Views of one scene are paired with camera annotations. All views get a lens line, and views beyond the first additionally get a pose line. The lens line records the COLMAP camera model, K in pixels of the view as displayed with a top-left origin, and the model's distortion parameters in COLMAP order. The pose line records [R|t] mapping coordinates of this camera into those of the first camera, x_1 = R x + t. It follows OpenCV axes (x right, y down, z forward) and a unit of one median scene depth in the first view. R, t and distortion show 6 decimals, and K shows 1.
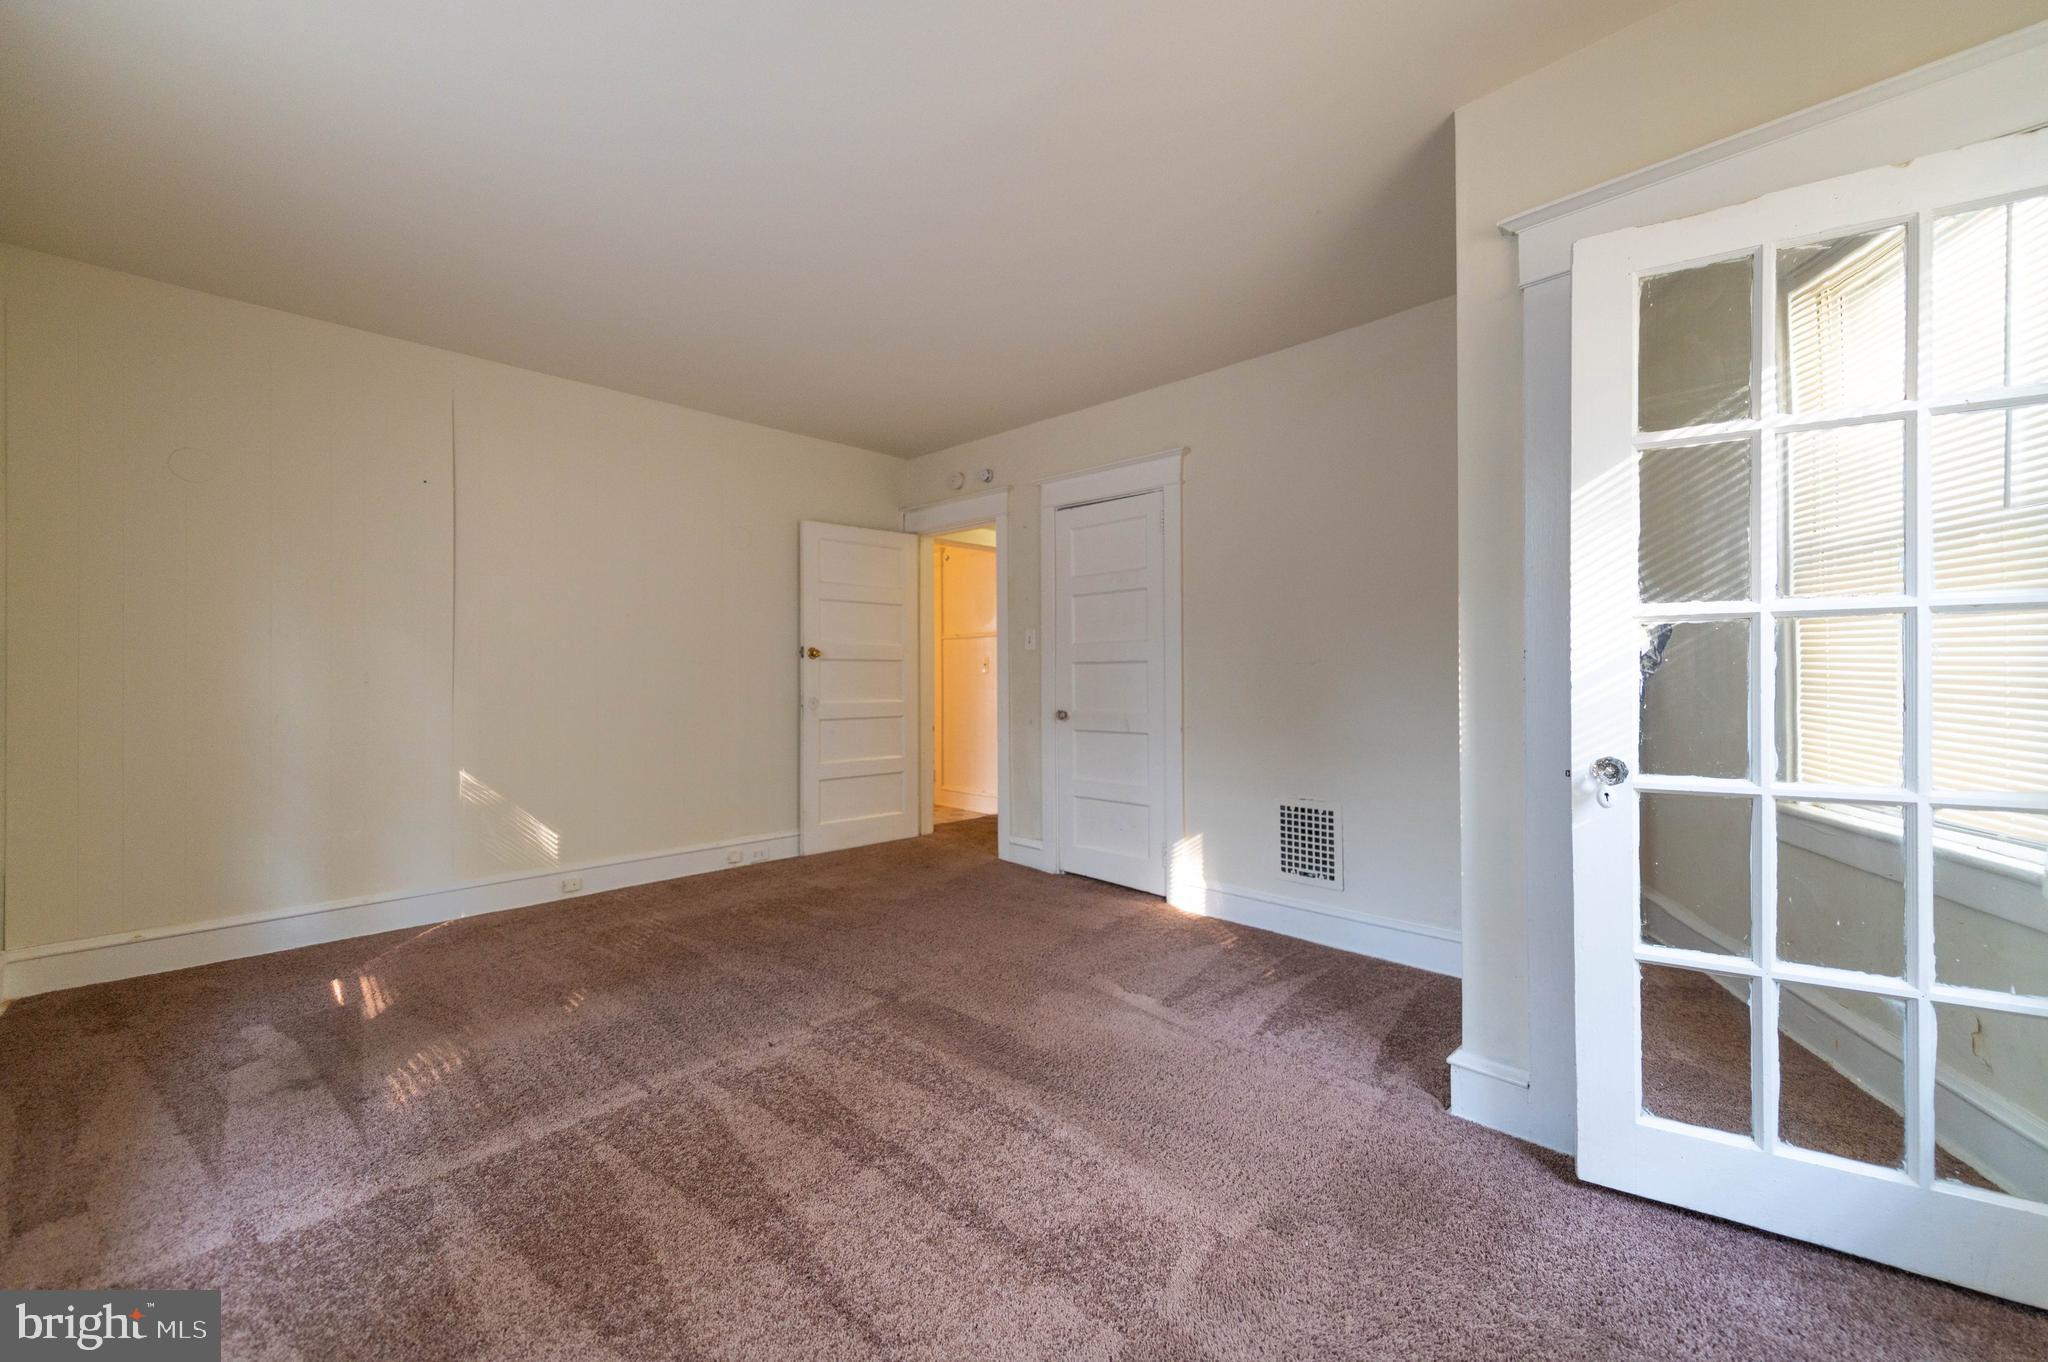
lens RADIAL K [[799.7, 0, 1014.4], [0, 799.7, 673.3], [0, 0, 1]] dist [0.014733, -0.004760]
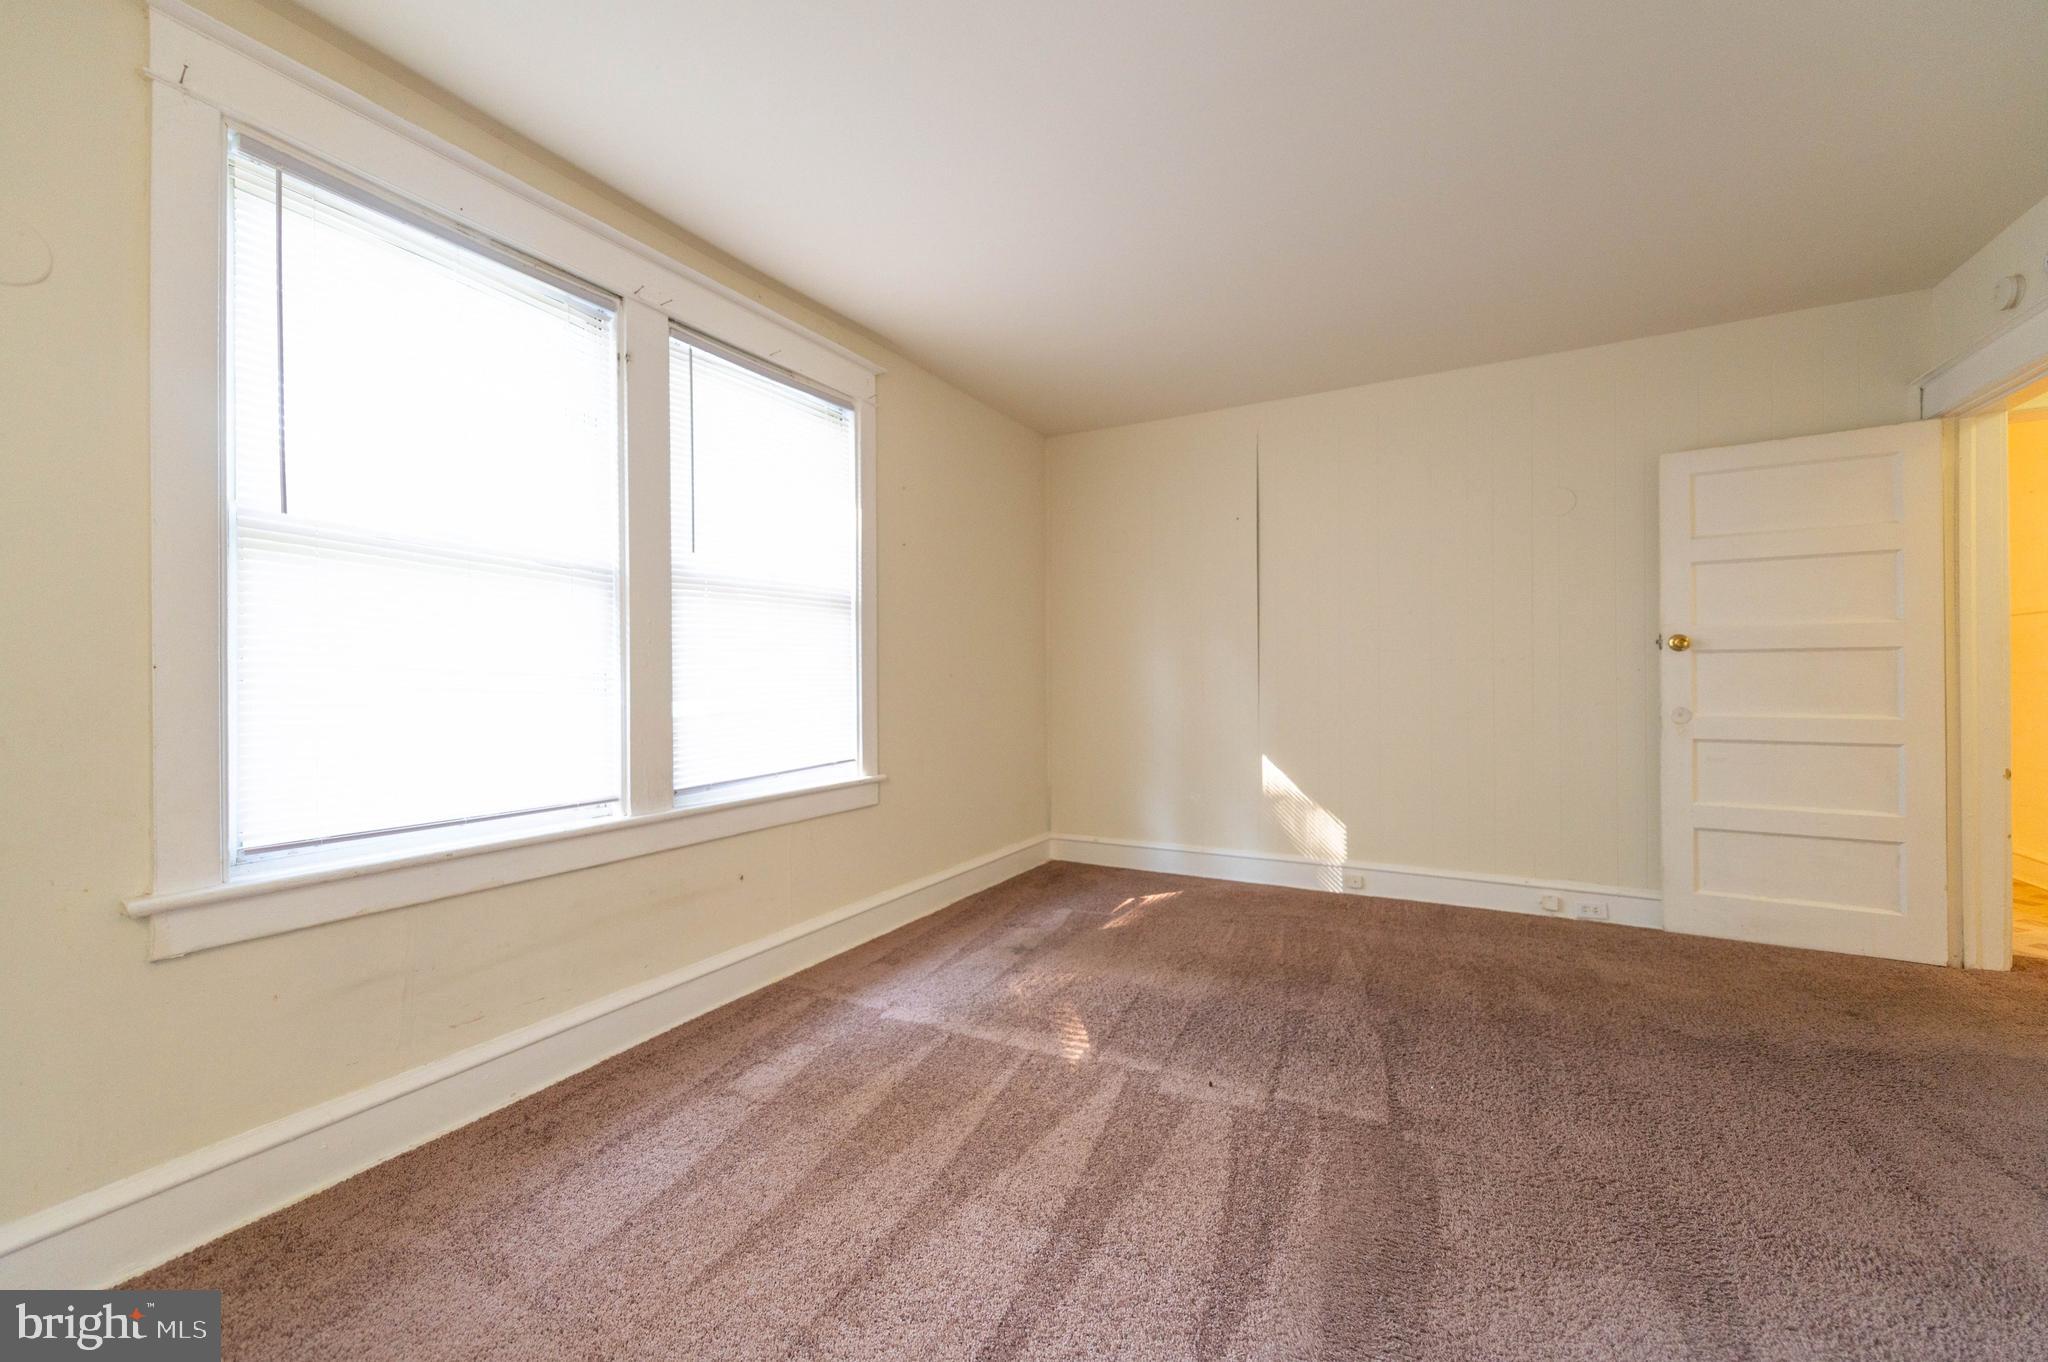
lens RADIAL K [[799.7, 0, 1055.7], [0, 799.7, 665.5], [0, 0, 1]] dist [0.014733, -0.004760]
pose [[0.291521, -0.014293, -0.956458, 0.369466], [0.010780, 0.999874, -0.011657, -0.004473], [0.956504, -0.006912, 0.291638, 0.397856]]
